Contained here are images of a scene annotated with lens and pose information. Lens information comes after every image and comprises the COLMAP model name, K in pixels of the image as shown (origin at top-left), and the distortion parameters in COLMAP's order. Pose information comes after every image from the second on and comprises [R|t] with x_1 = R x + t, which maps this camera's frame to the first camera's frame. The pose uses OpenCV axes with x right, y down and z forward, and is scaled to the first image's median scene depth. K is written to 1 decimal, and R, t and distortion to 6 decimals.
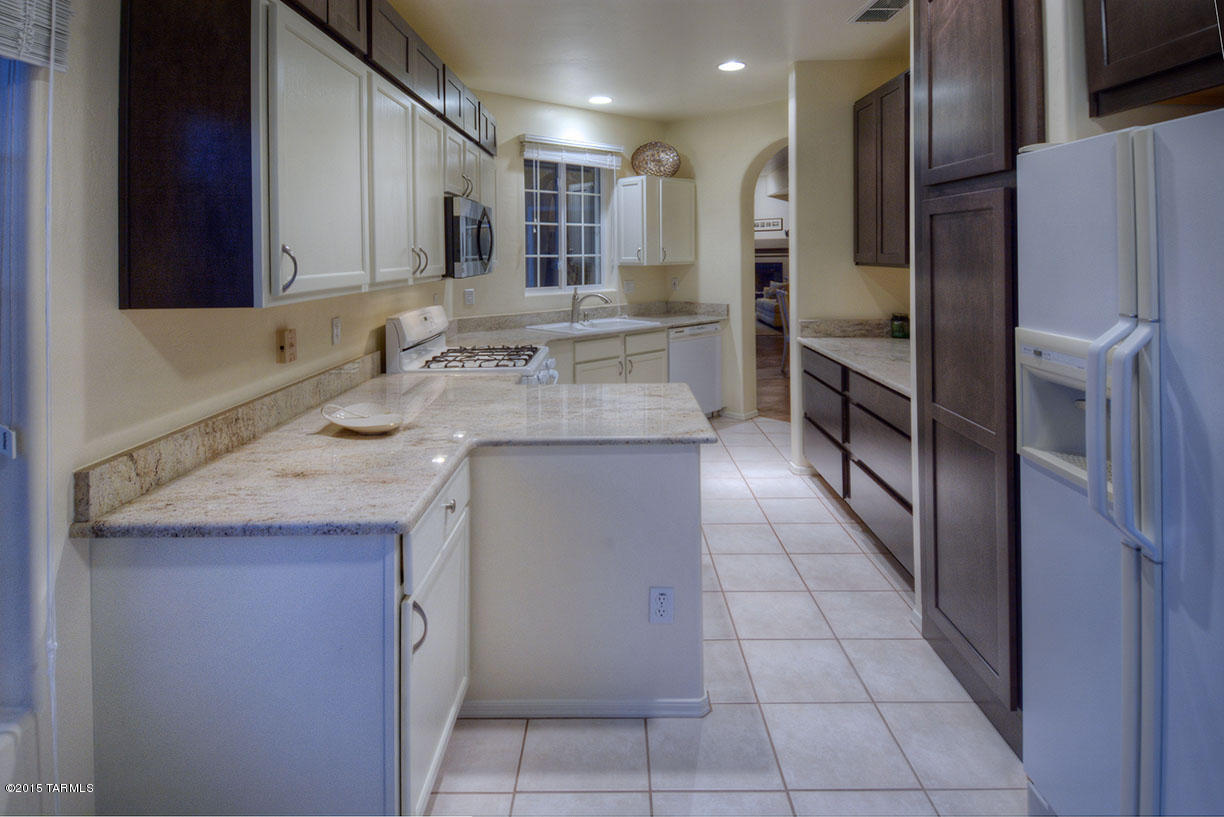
lens RADIAL K [[673.4, 0, 615.6], [0, 673.4, 270.9], [0, 0, 1]] dist [0.016291, -0.001765]
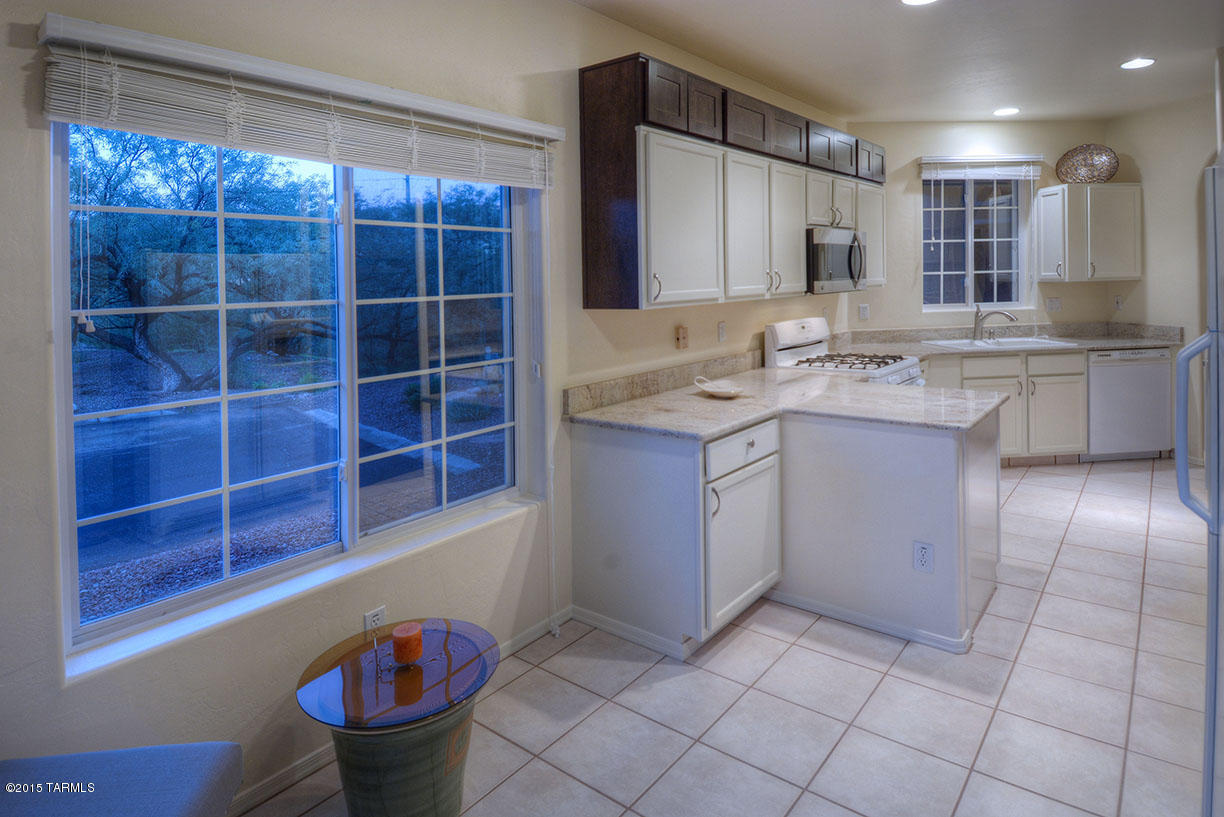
lens RADIAL K [[690.5, 0, 610.1], [0, 690.5, 305.4], [0, 0, 1]] dist [0.001671, 0.000055]
pose [[0.778090, 0.015558, -0.627960, 0.181101], [0.000832, 0.999667, 0.025798, -0.001006], [0.628152, -0.020595, 0.777818, -0.151820]]
